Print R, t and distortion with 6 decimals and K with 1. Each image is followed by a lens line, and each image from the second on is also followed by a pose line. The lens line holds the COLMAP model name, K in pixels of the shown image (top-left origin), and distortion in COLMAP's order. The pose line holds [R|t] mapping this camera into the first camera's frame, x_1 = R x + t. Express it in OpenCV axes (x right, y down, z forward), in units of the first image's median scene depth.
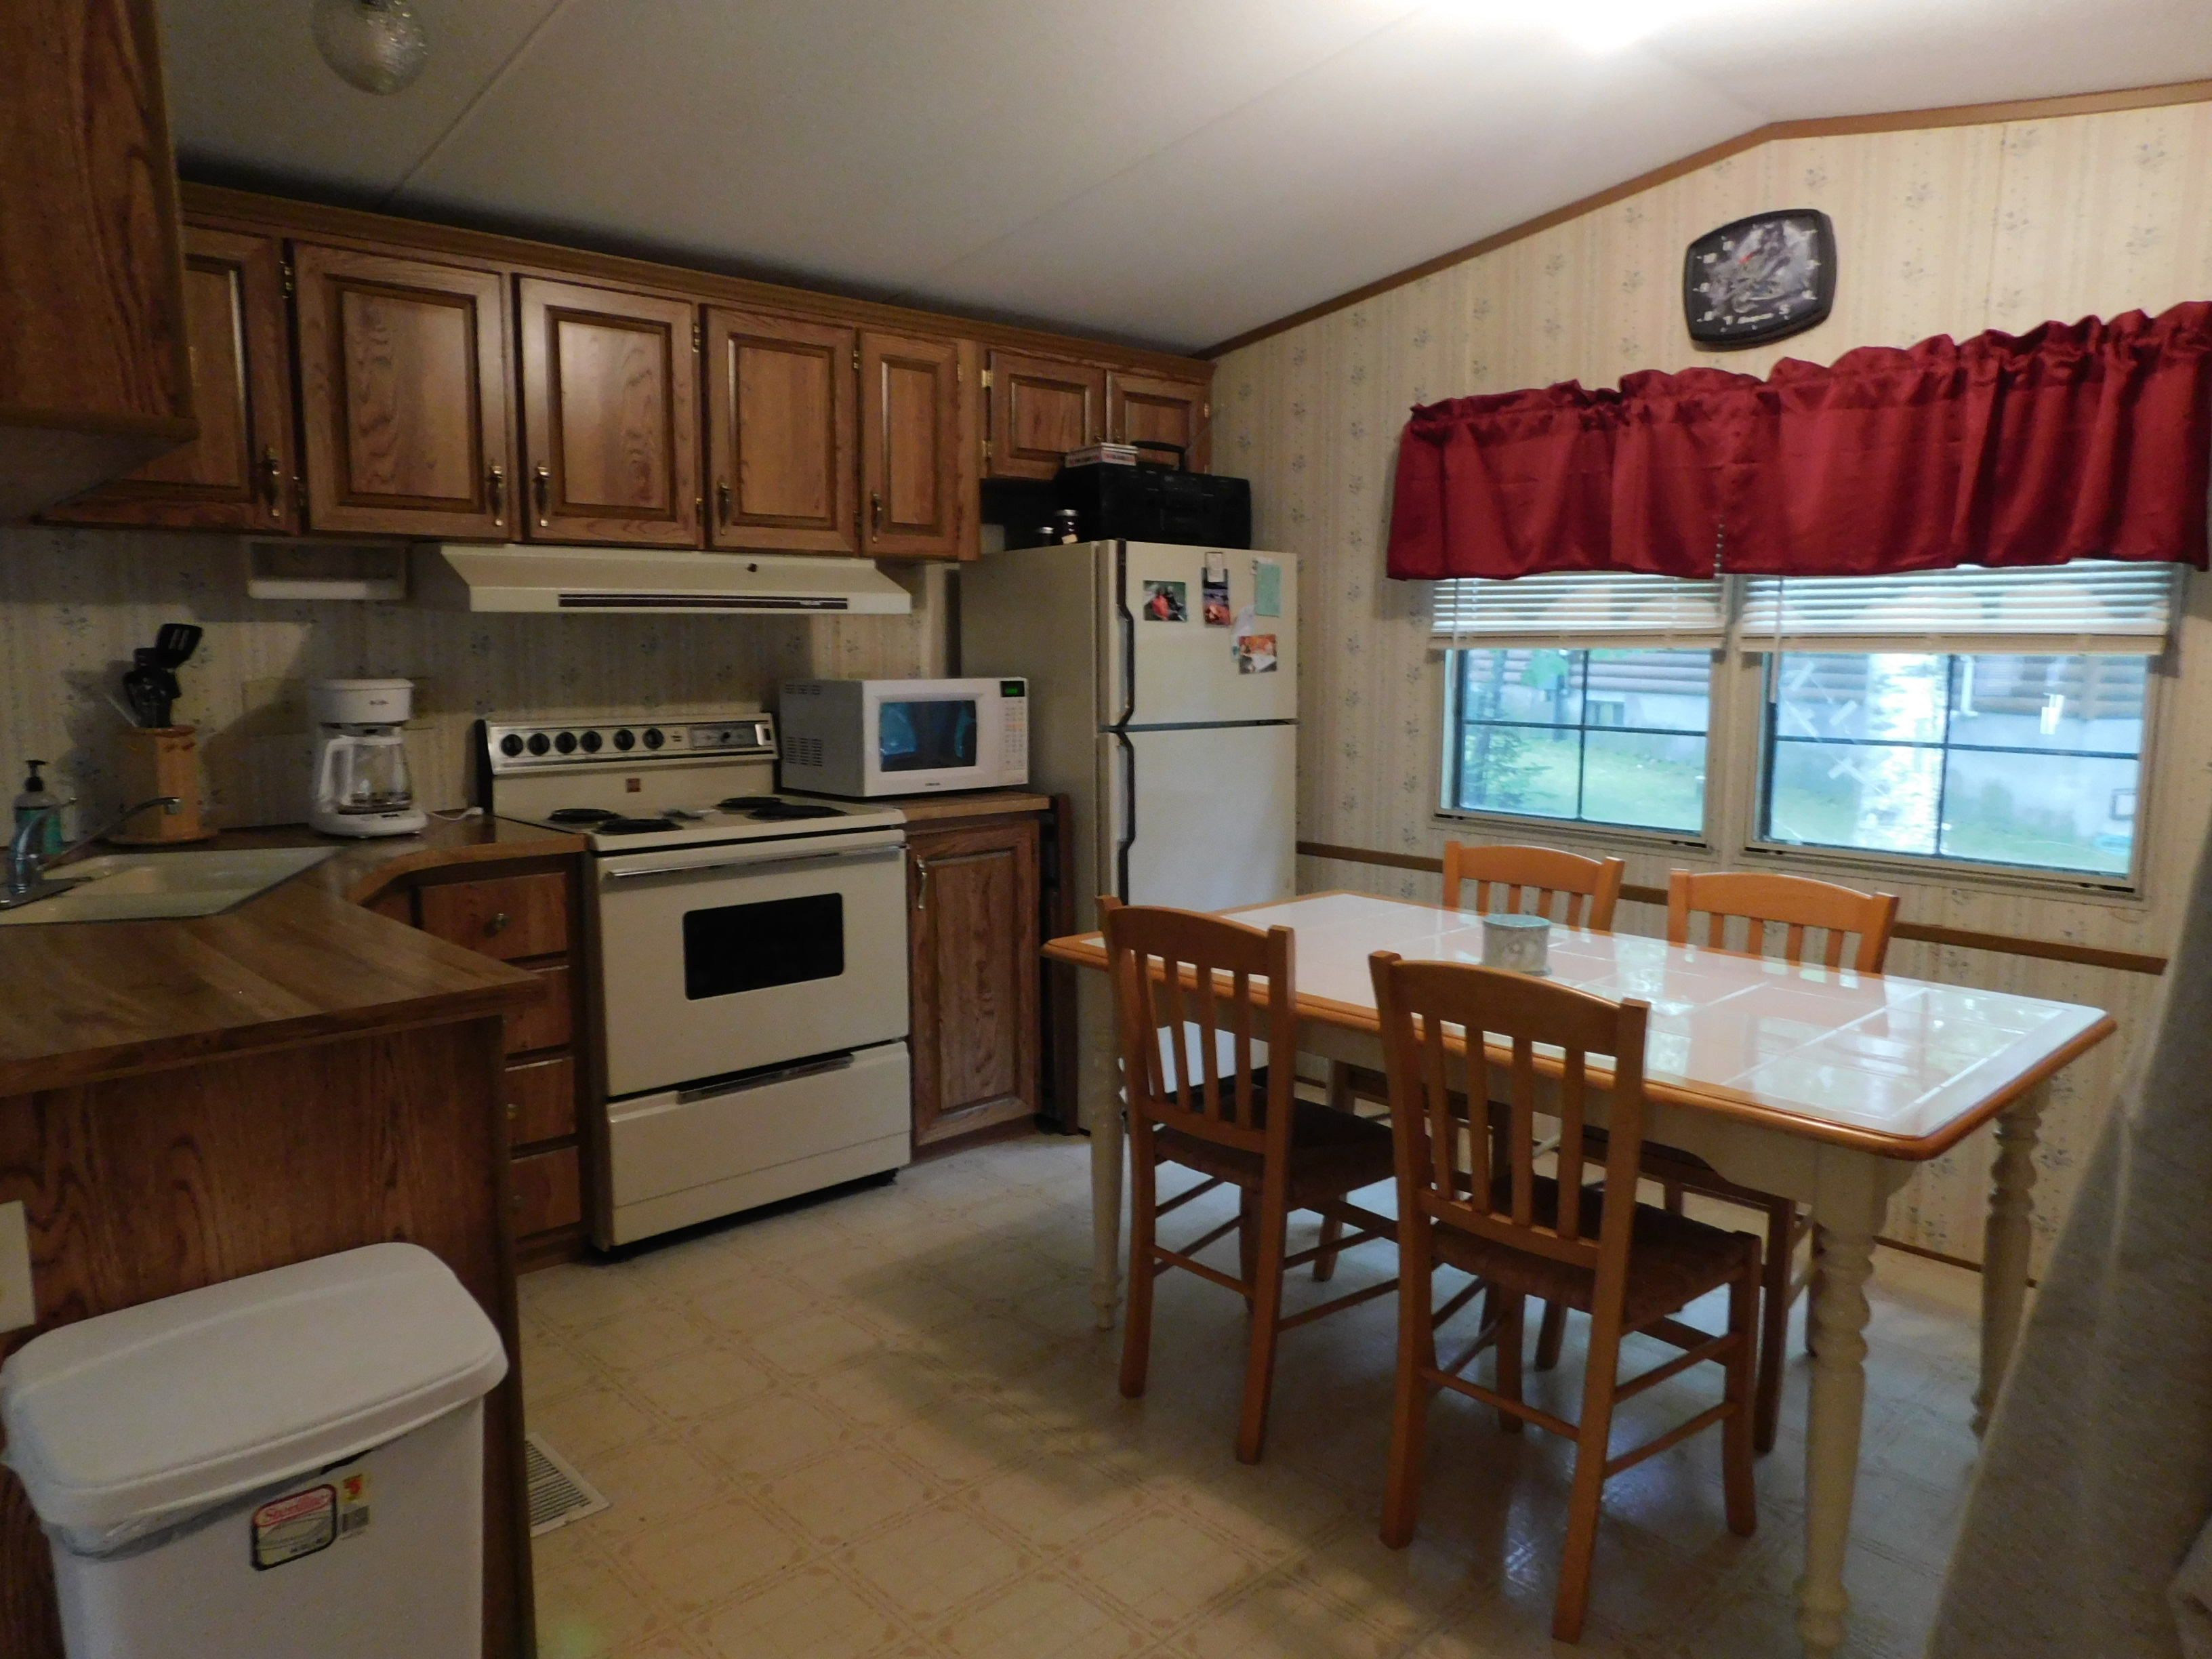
lens RADIAL K [[1485.2, 0, 1098.7], [0, 1485.2, 829.6], [0, 0, 1]] dist [-0.029347, 0.022098]
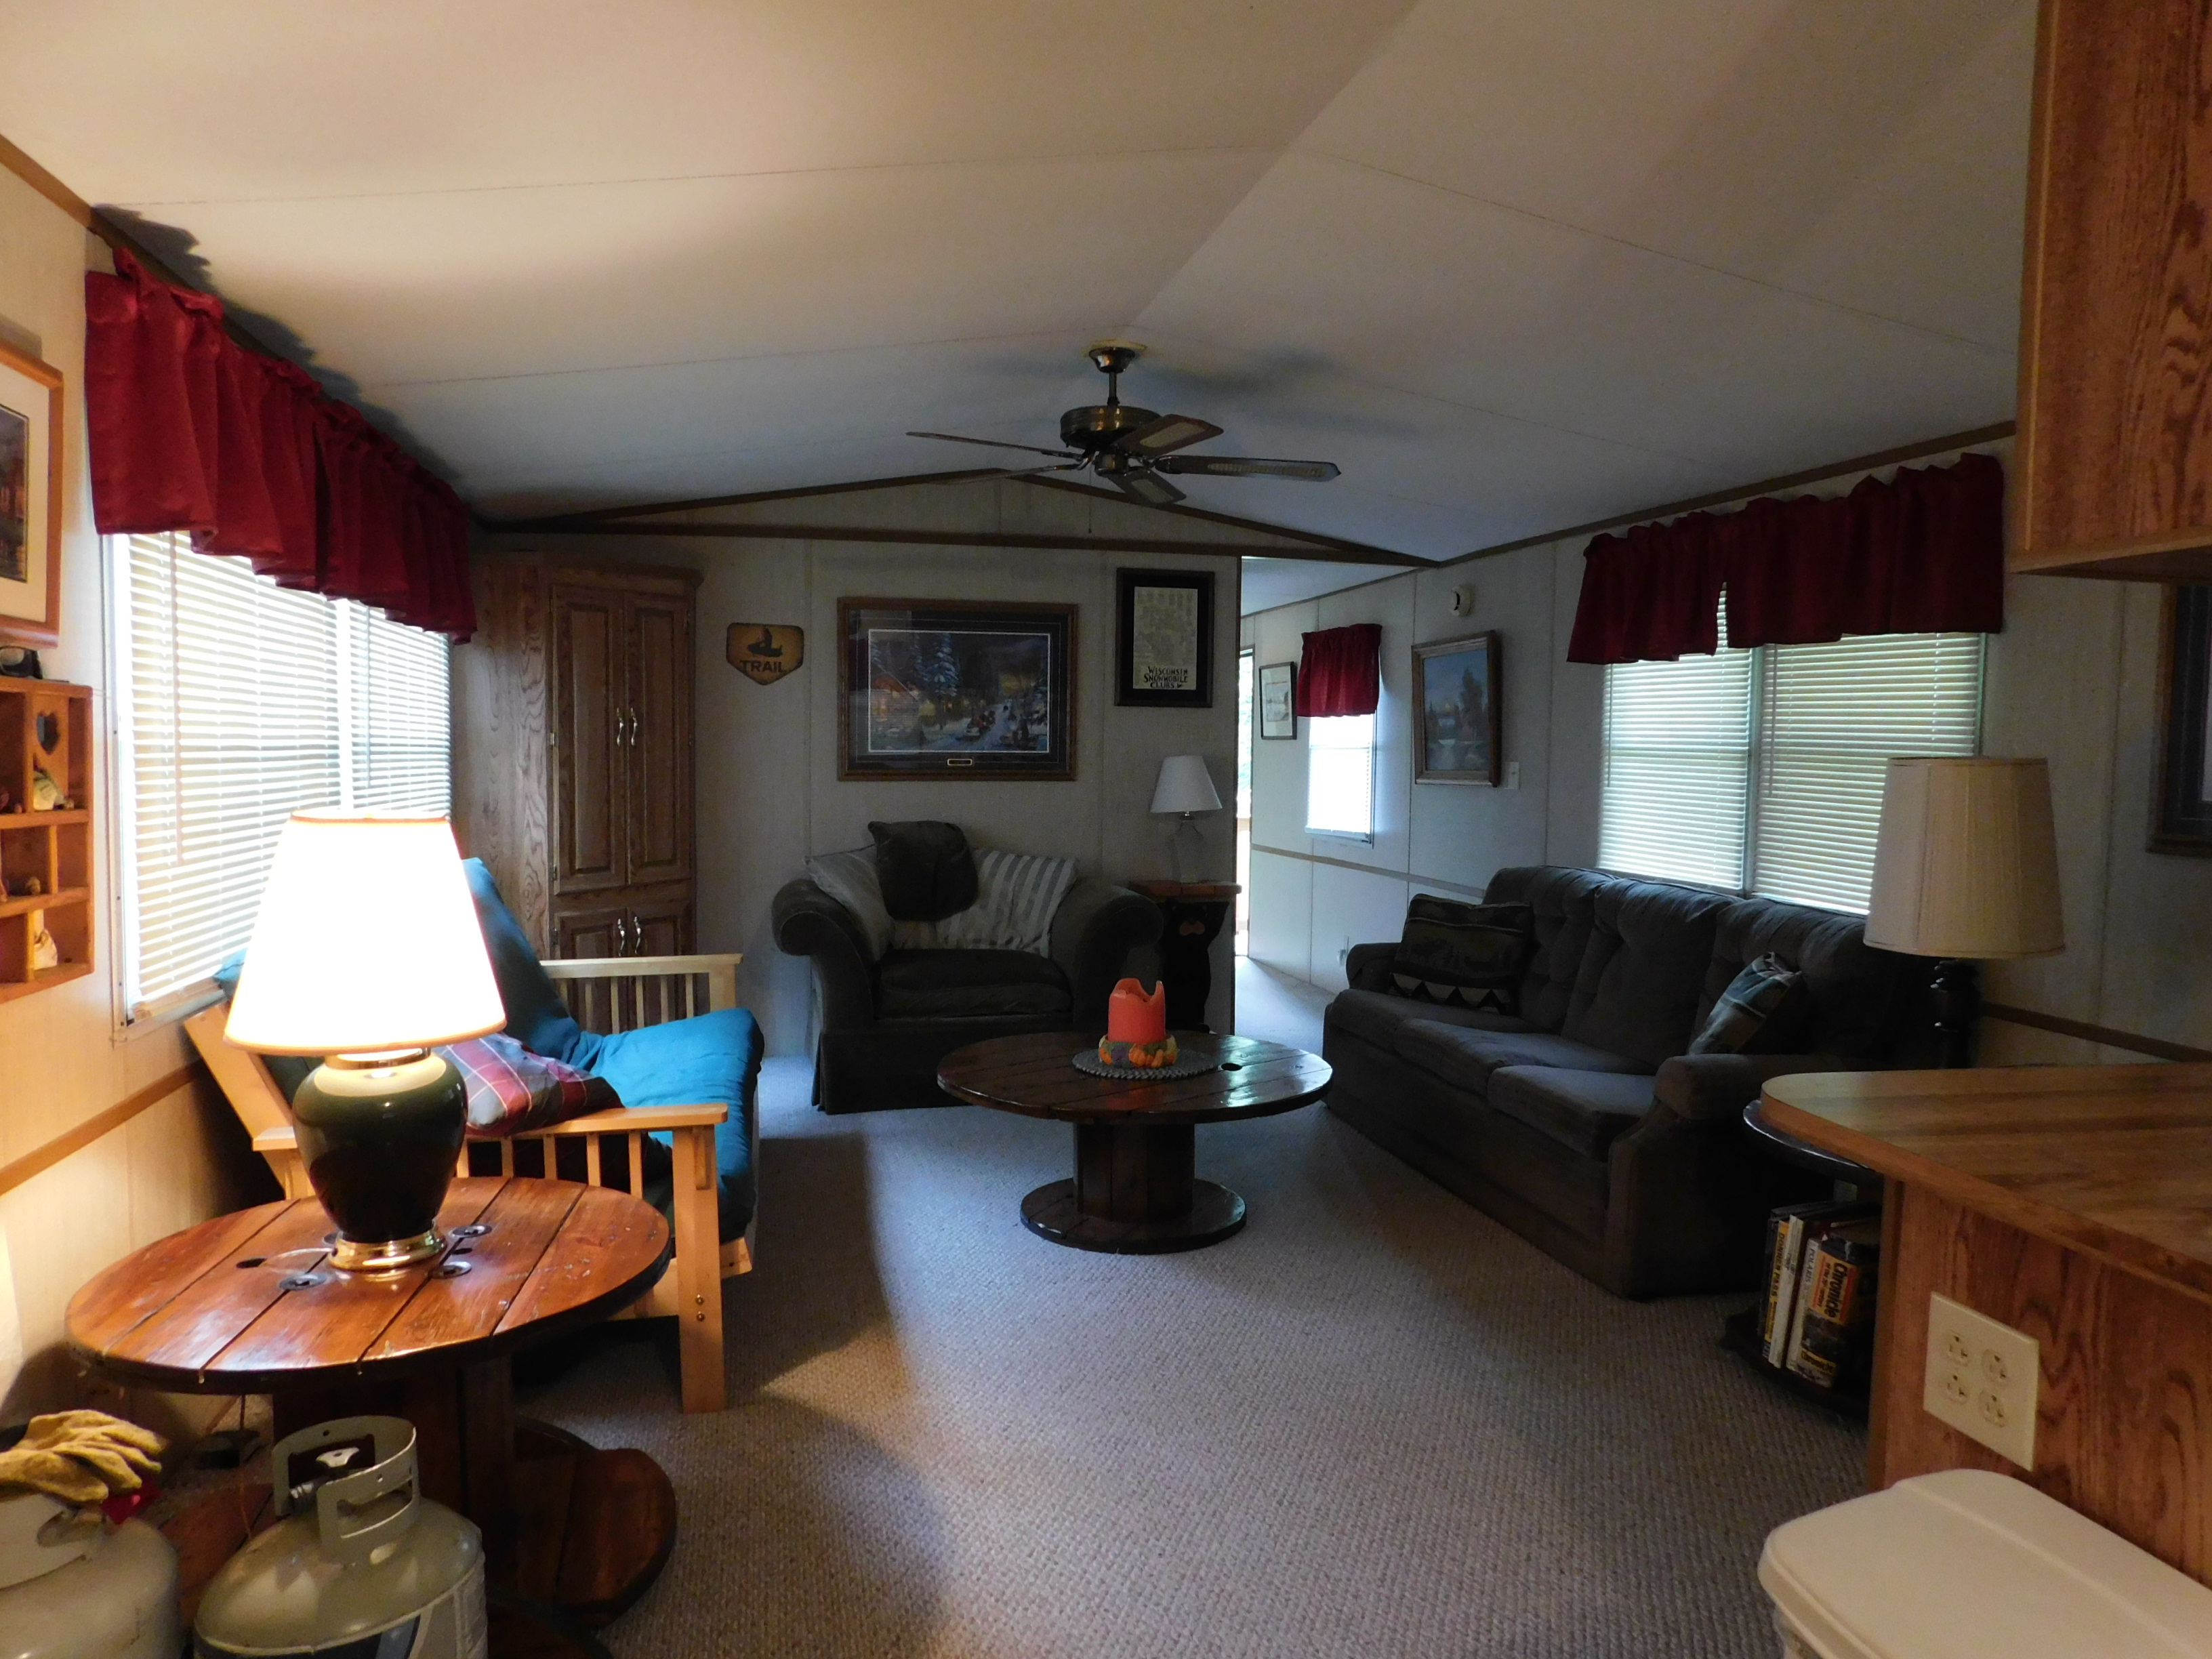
lens RADIAL K [[1485.2, 0, 1099.7], [0, 1485.2, 827.8], [0, 0, 1]] dist [-0.029347, 0.022098]
pose [[-0.482278, 0.047077, -0.874752, 0.163104], [-0.139406, 0.981706, 0.129692, -0.049114], [0.864855, 0.184493, -0.466892, 0.346568]]
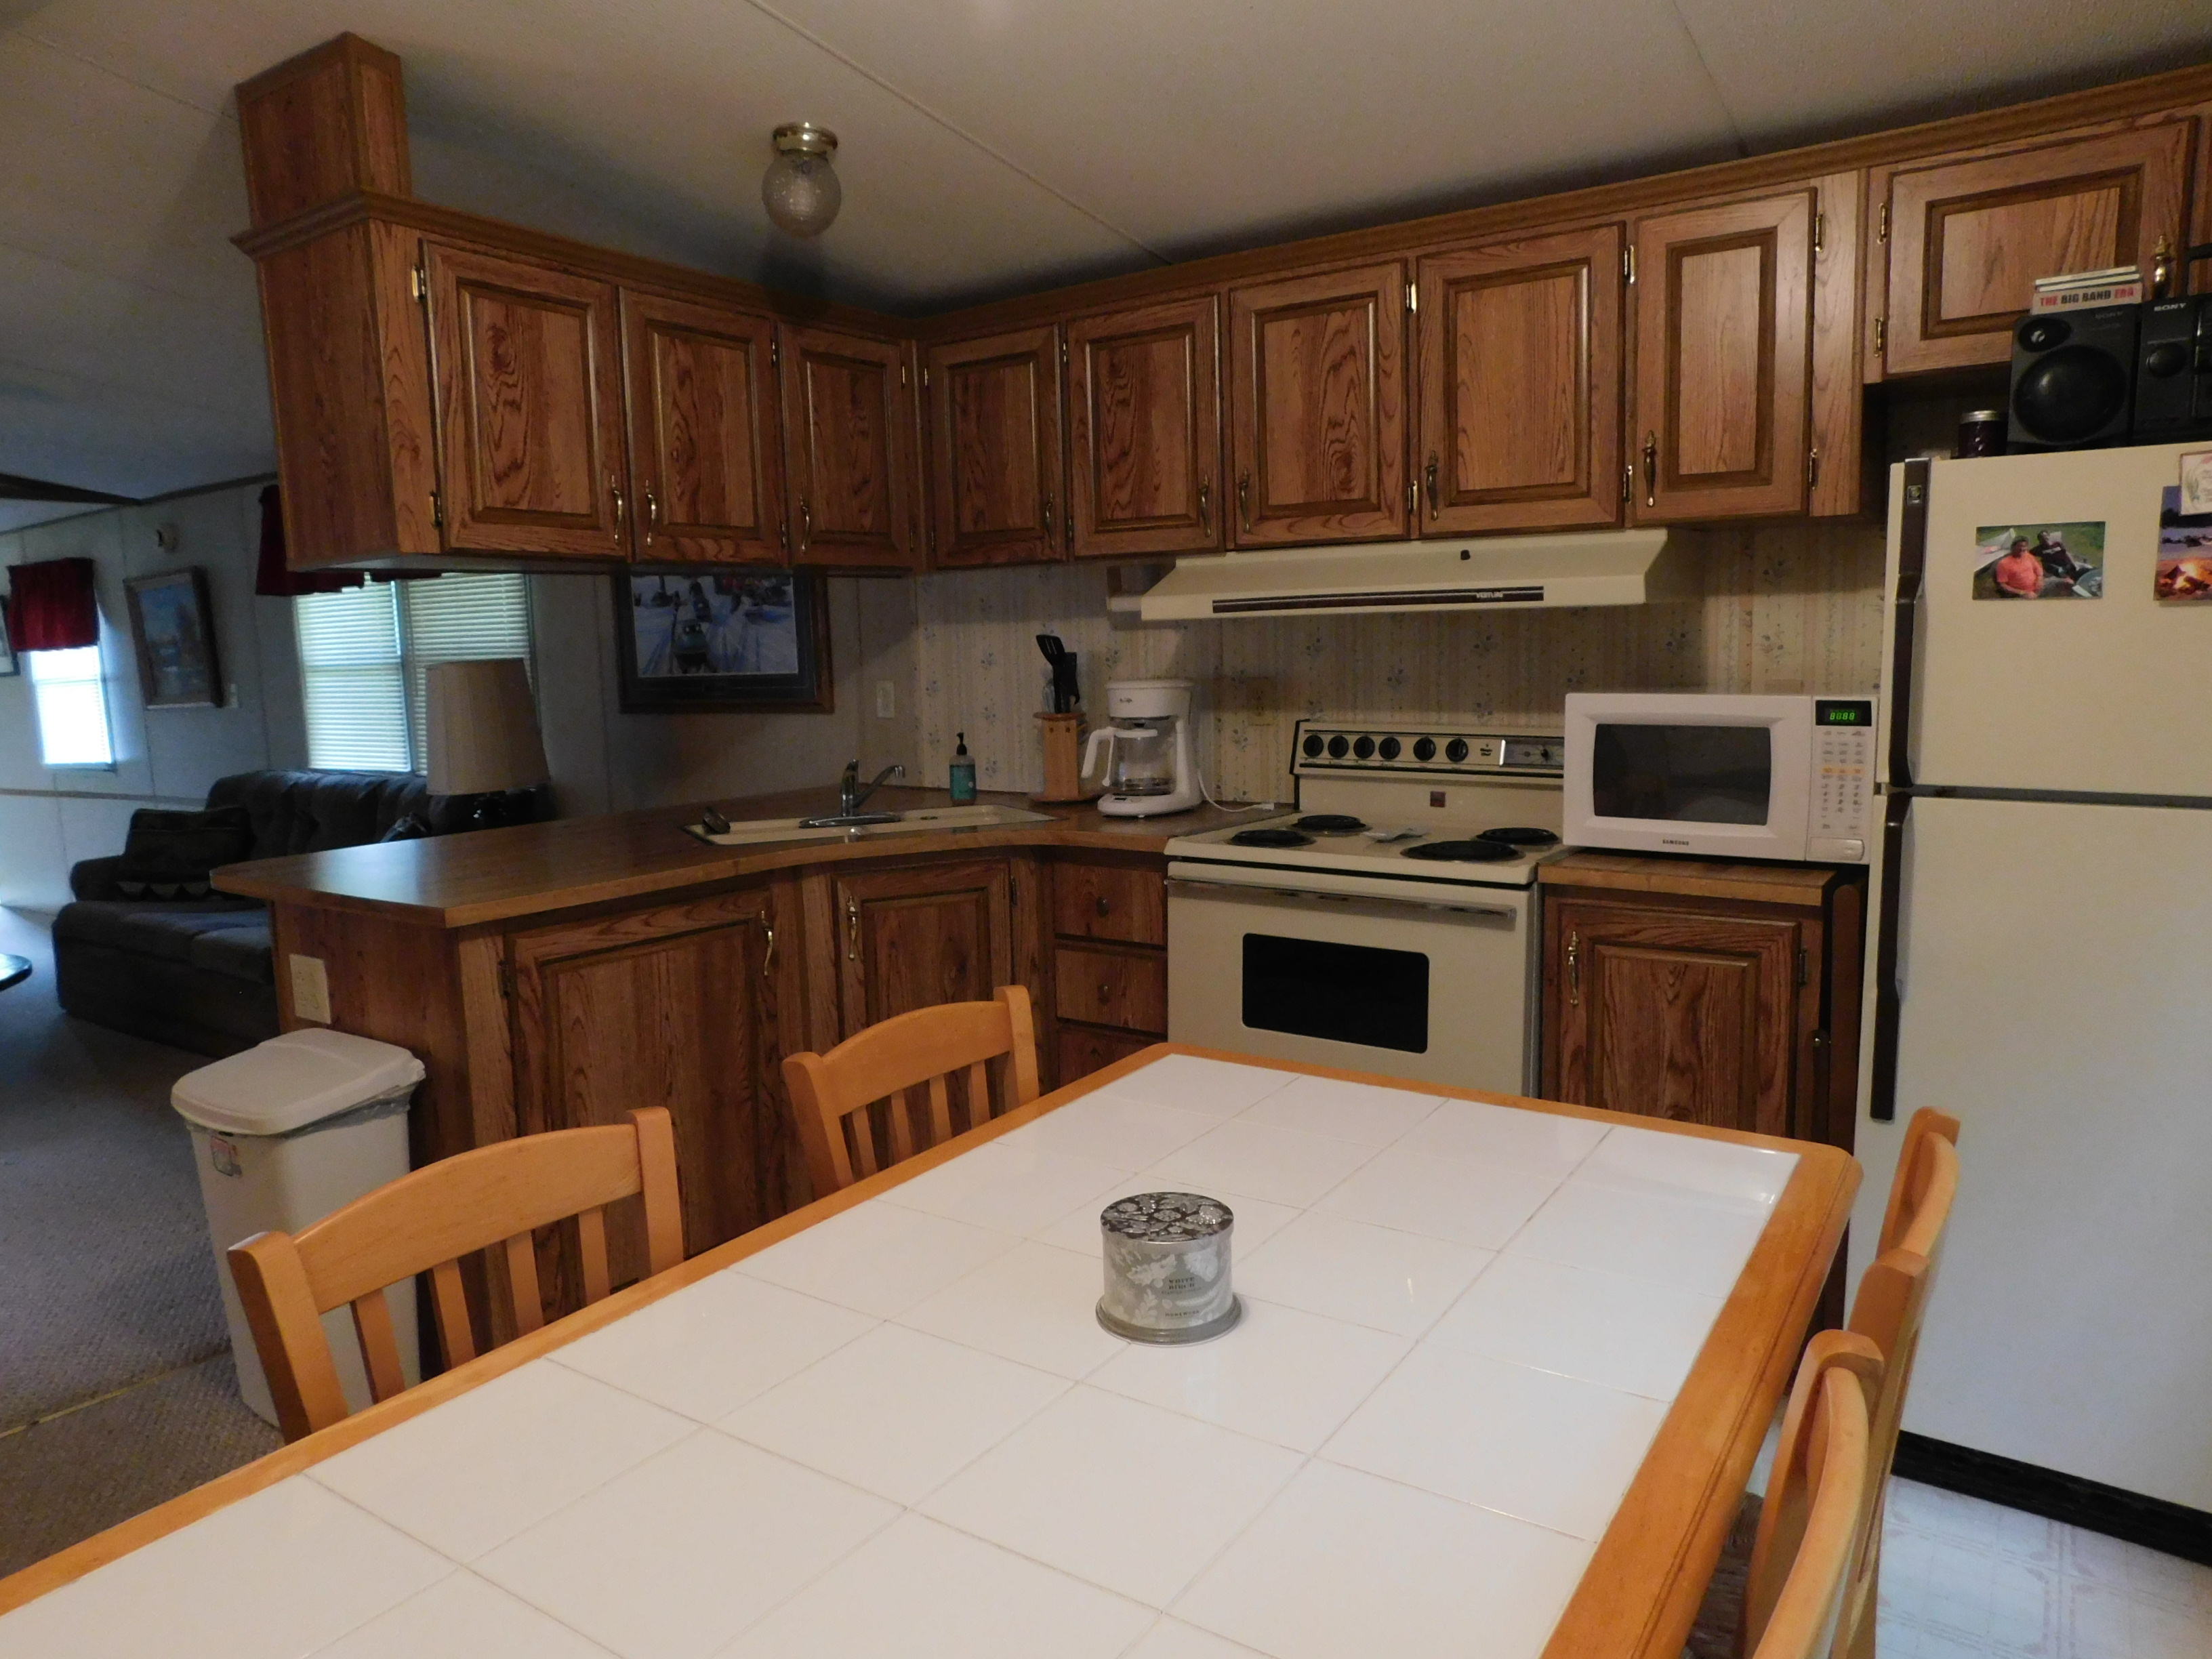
lens RADIAL K [[1485.2, 0, 1112.3], [0, 1485.2, 823.3], [0, 0, 1]] dist [-0.029347, 0.022098]
pose [[0.218888, 0.116226, -0.968803, 0.566207], [-0.100697, 0.990270, 0.096050, -0.088843], [0.970540, 0.076531, 0.228462, 0.640925]]
